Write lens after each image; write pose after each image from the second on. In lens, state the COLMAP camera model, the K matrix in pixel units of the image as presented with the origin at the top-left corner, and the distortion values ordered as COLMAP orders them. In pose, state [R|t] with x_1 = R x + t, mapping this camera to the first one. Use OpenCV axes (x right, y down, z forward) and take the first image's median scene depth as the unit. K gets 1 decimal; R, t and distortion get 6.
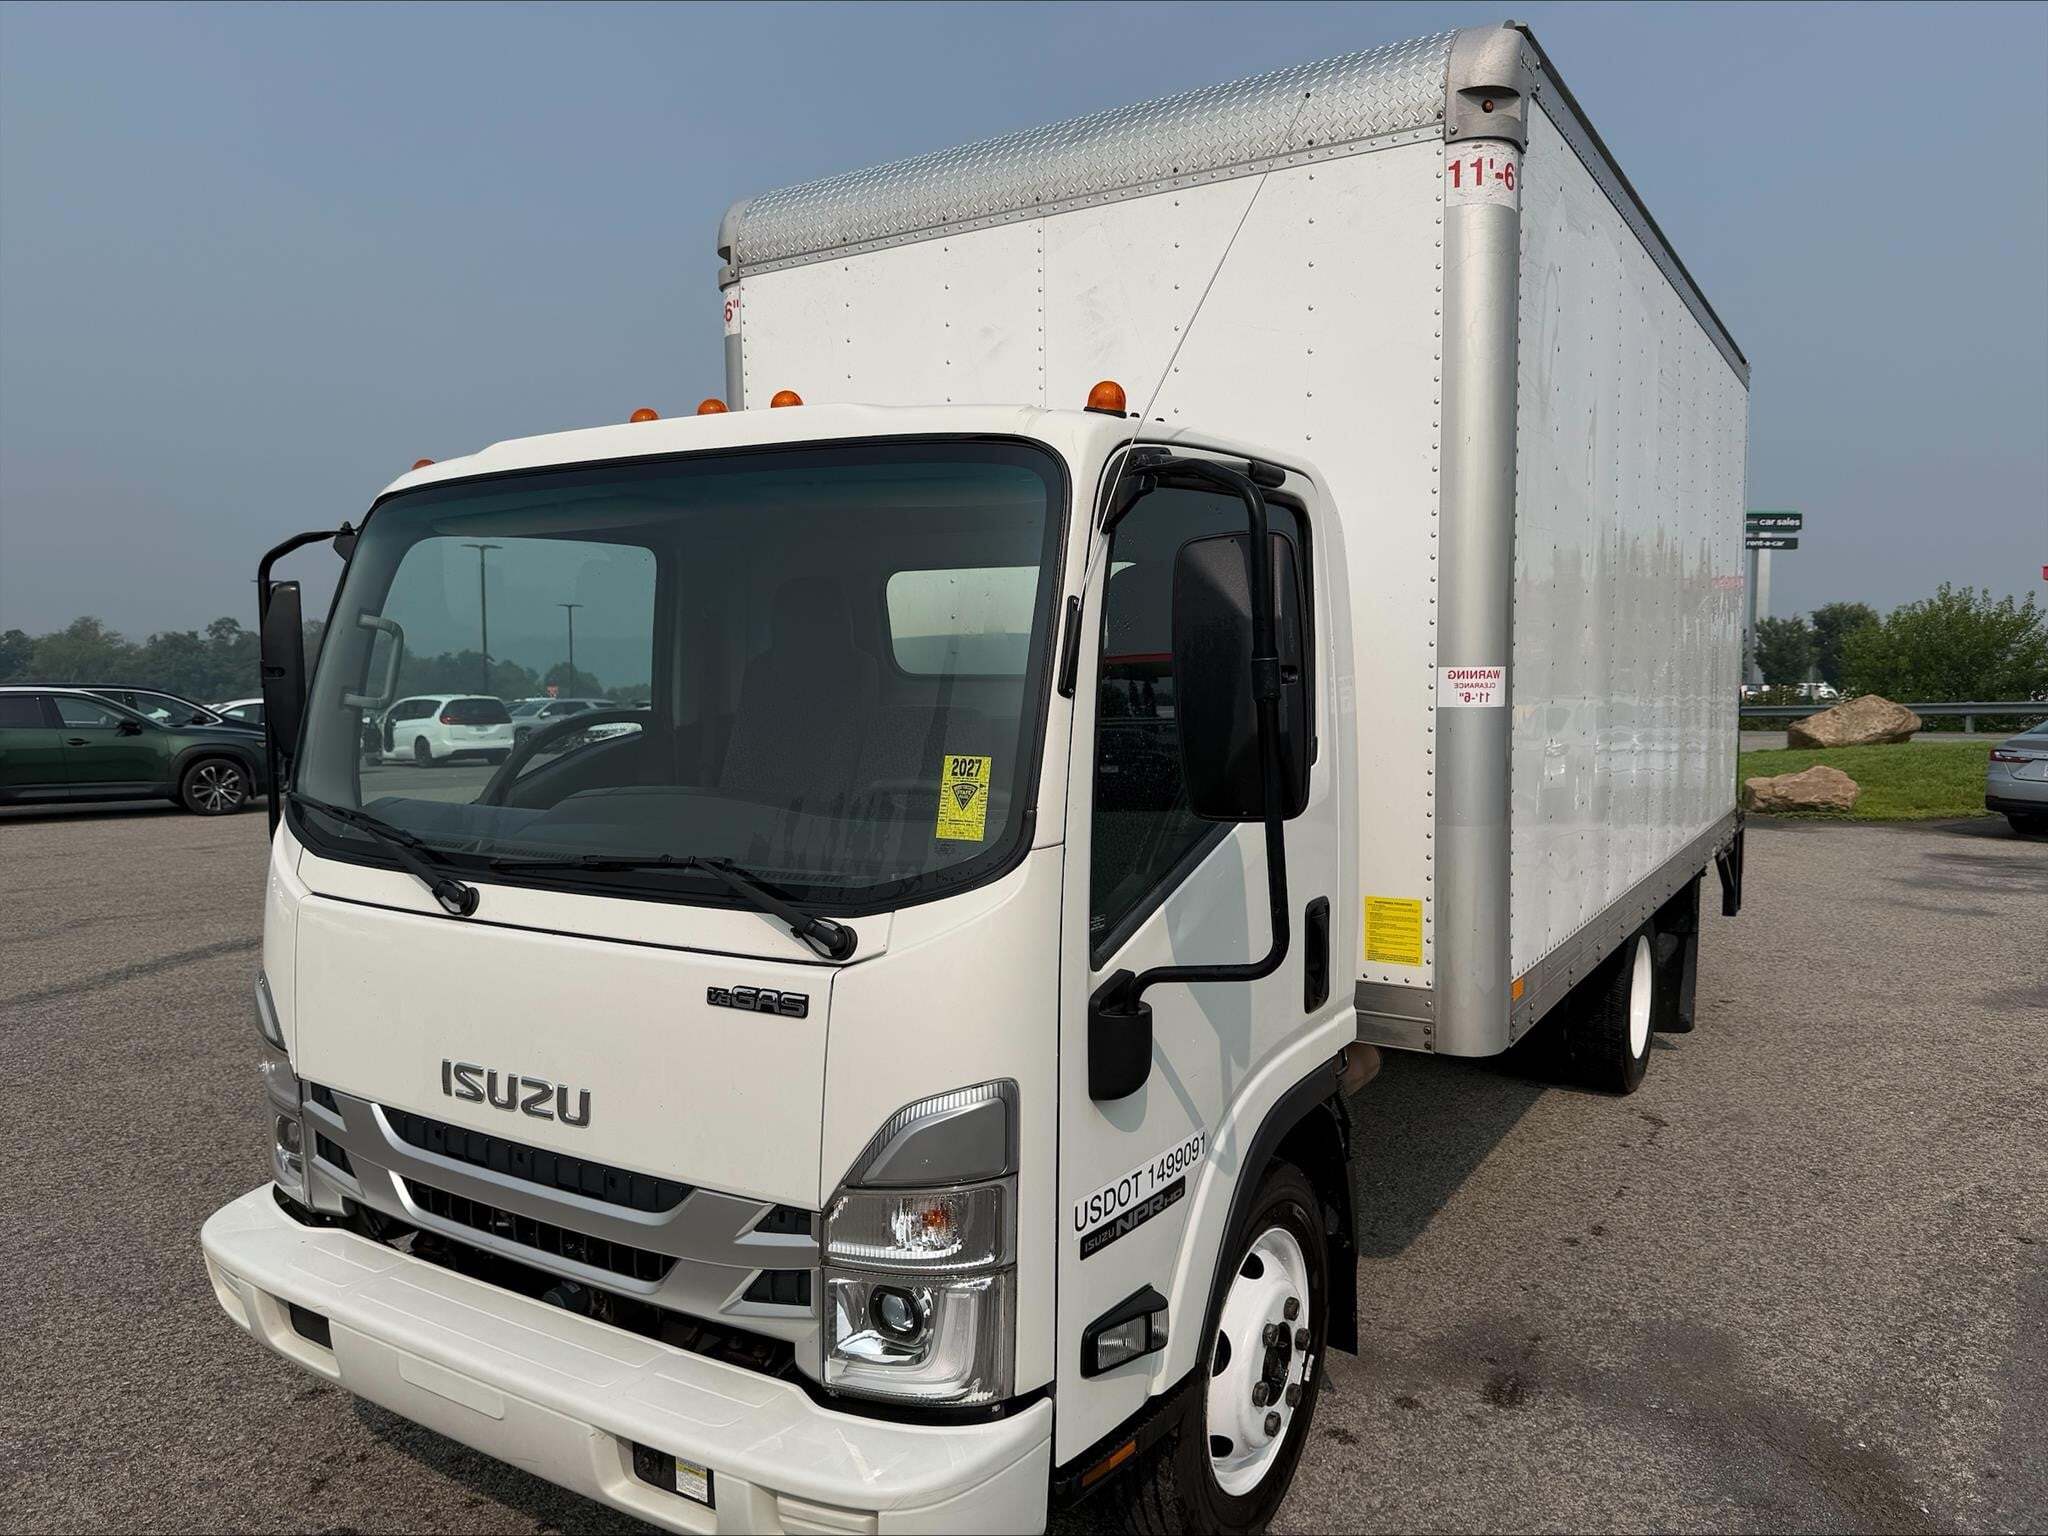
lens RADIAL K [[1443.2, 0, 1012.7], [0, 1443.2, 779.9], [0, 0, 1]] dist [0.062009, -0.030735]
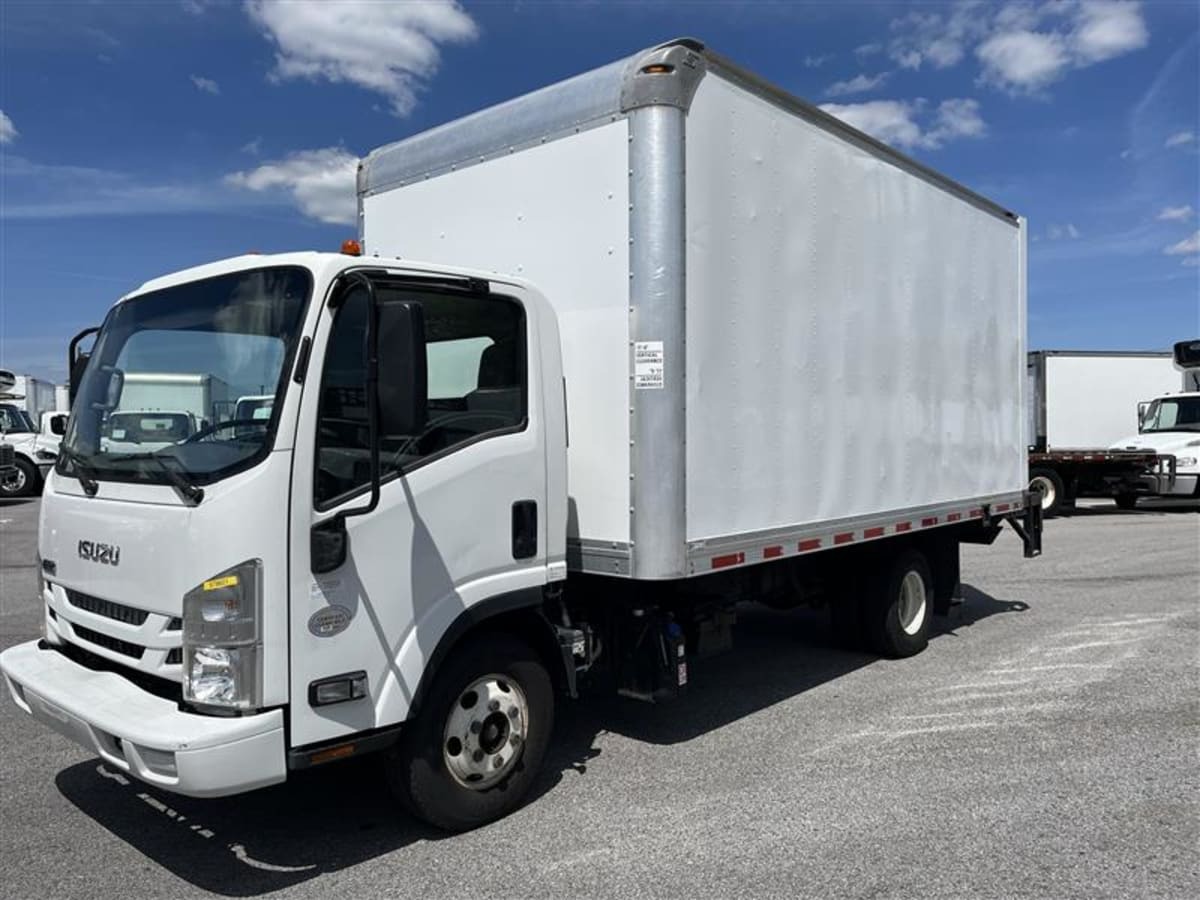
lens RADIAL K [[917.7, 0, 608.4], [0, 917.7, 447.5], [0, 0, 1]] dist [0.035589, 0.010852]
pose [[0.986563, -0.001658, -0.163373, 0.653920], [-0.009191, 0.997802, -0.065625, 0.114151], [0.163123, 0.066245, 0.984379, -0.253362]]
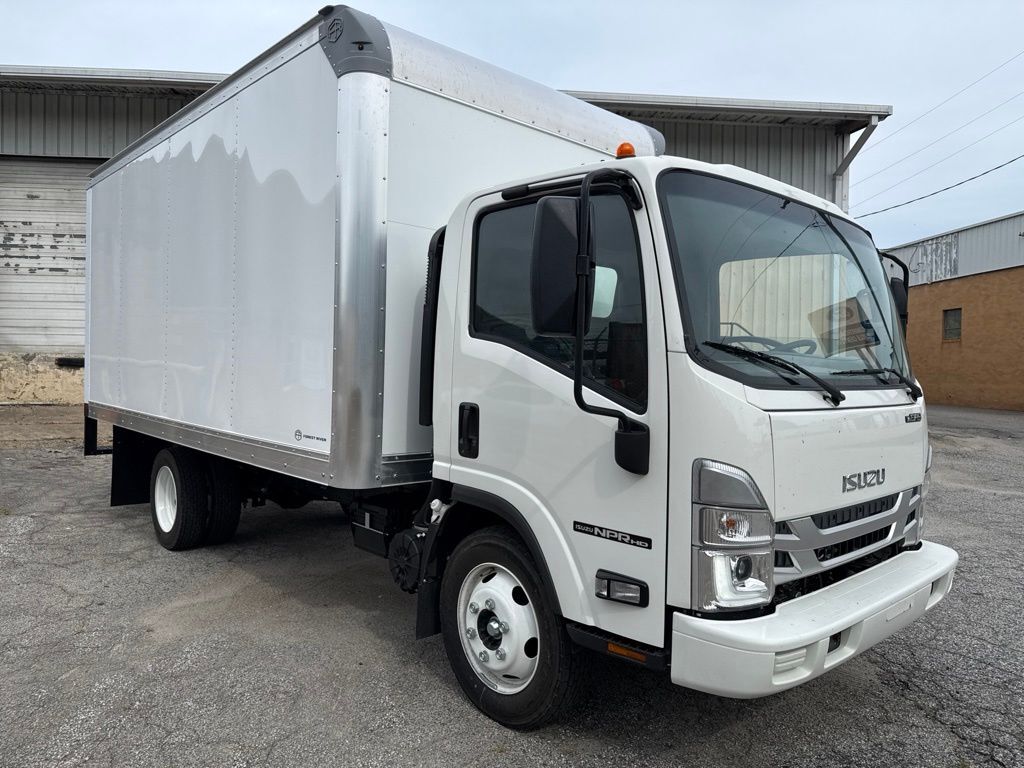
lens RADIAL K [[693.5, 0, 523.2], [0, 693.5, 389.3], [0, 0, 1]] dist [0.080175, -0.009364]
pose [[0.248870, -0.023036, 0.968263, -1.595259], [0.049871, 0.998696, 0.010942, 0.038053], [-0.967252, 0.045565, 0.249695, 1.288355]]
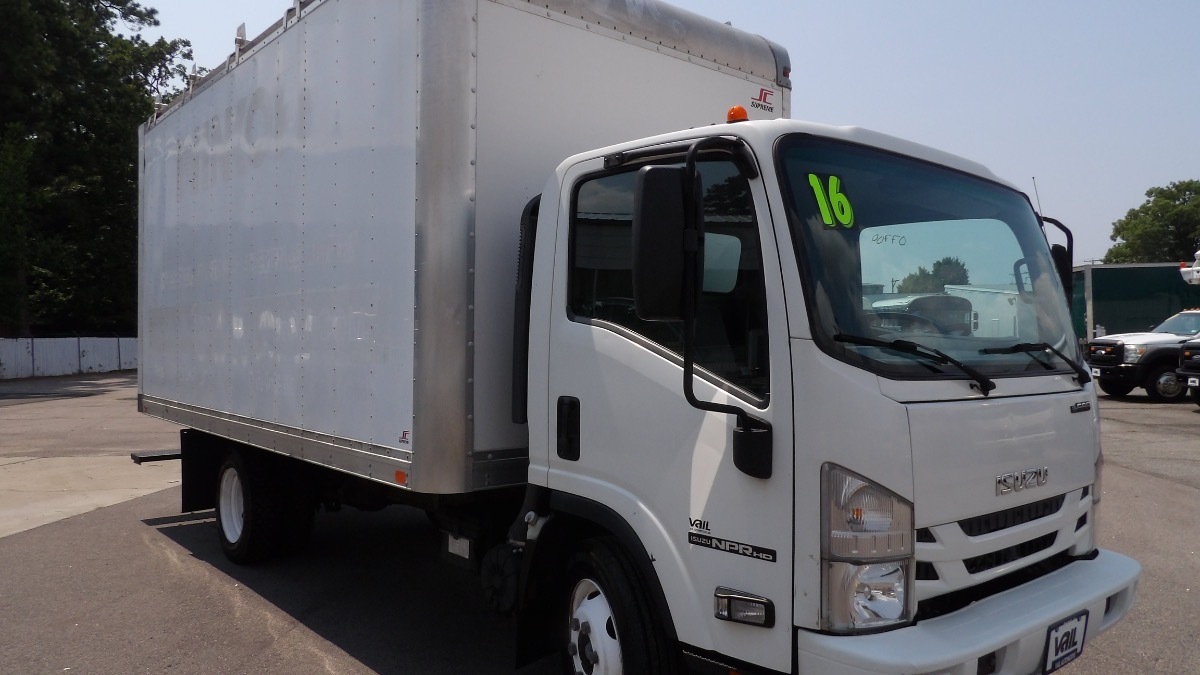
lens RADIAL K [[867.0, 0, 612.0], [0, 867.0, 336.2], [0, 0, 1]] dist [-0.003374, 0.005539]
pose [[0.278382, 0.013146, 0.960380, -1.693715], [0.063721, 0.997451, -0.032124, 0.024949], [-0.958354, 0.070139, 0.276835, 1.248626]]
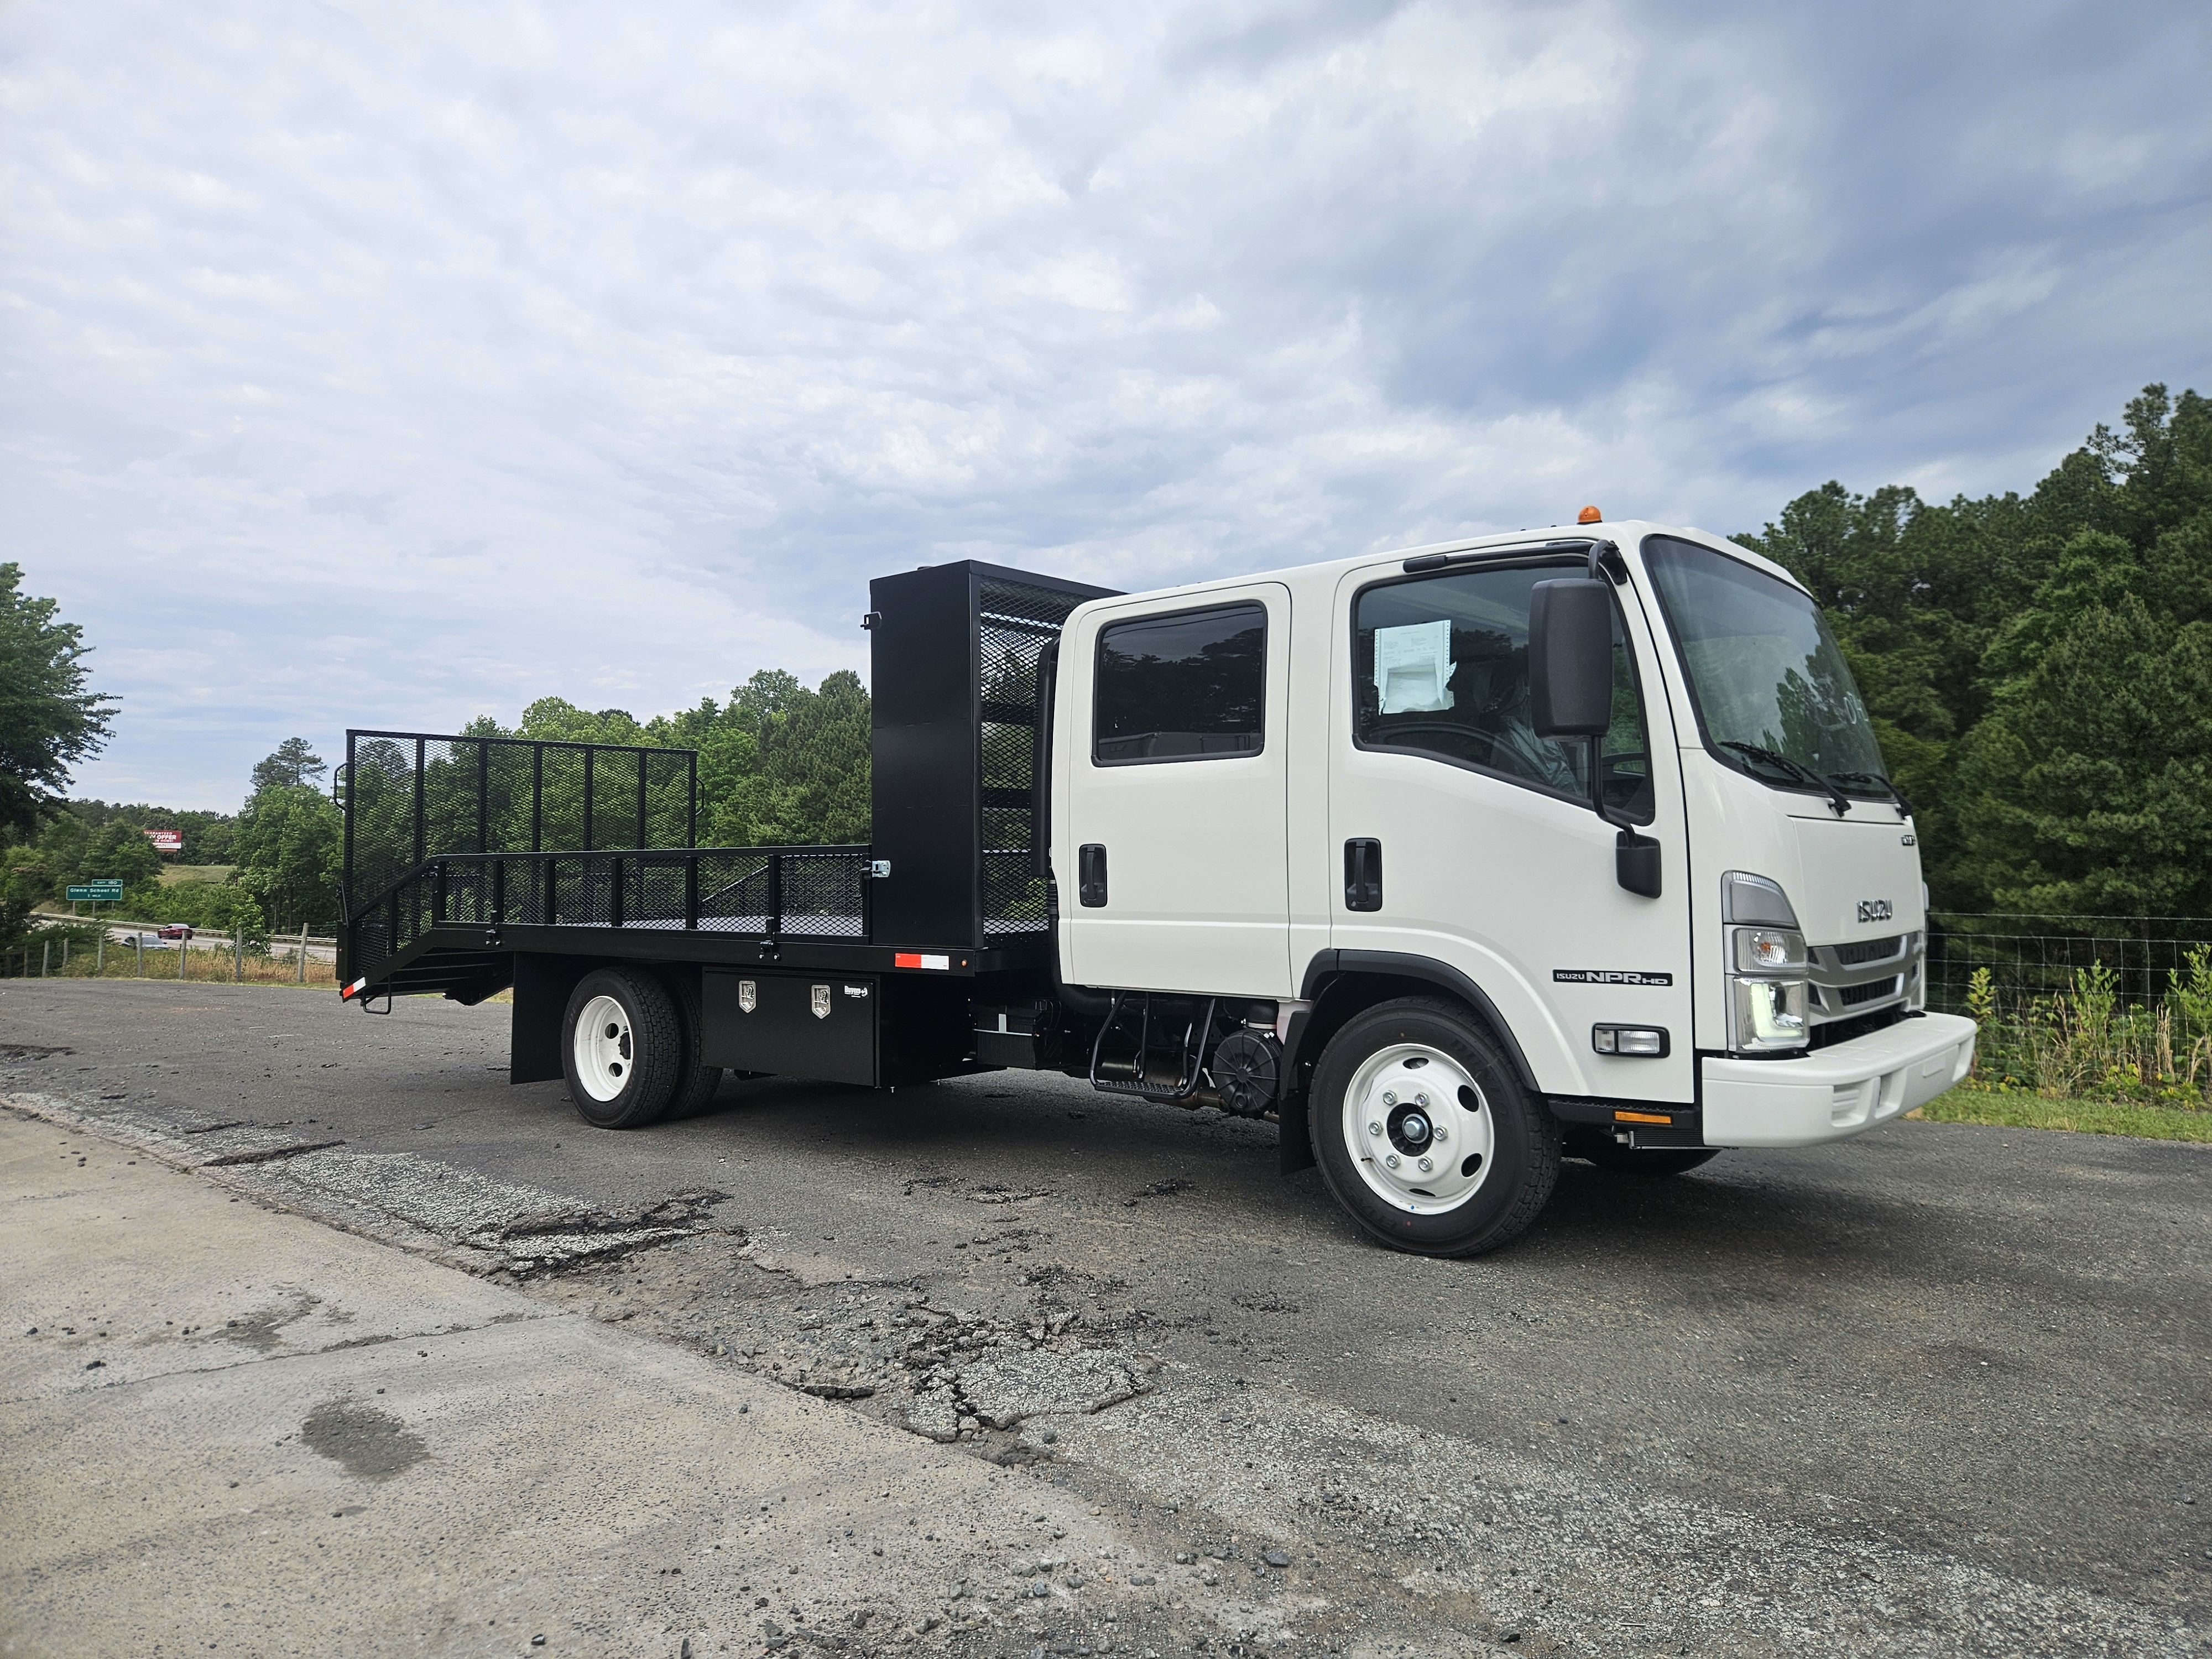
lens RADIAL K [[1479.5, 0, 1082.4], [0, 1479.5, 819.8], [0, 0, 1]] dist [0.037965, -0.001861]
pose [[0.146980, 0.033881, 0.988559, -2.418828], [0.092113, 0.994601, -0.047783, 0.105720], [-0.984841, 0.098082, 0.143065, 1.767897]]
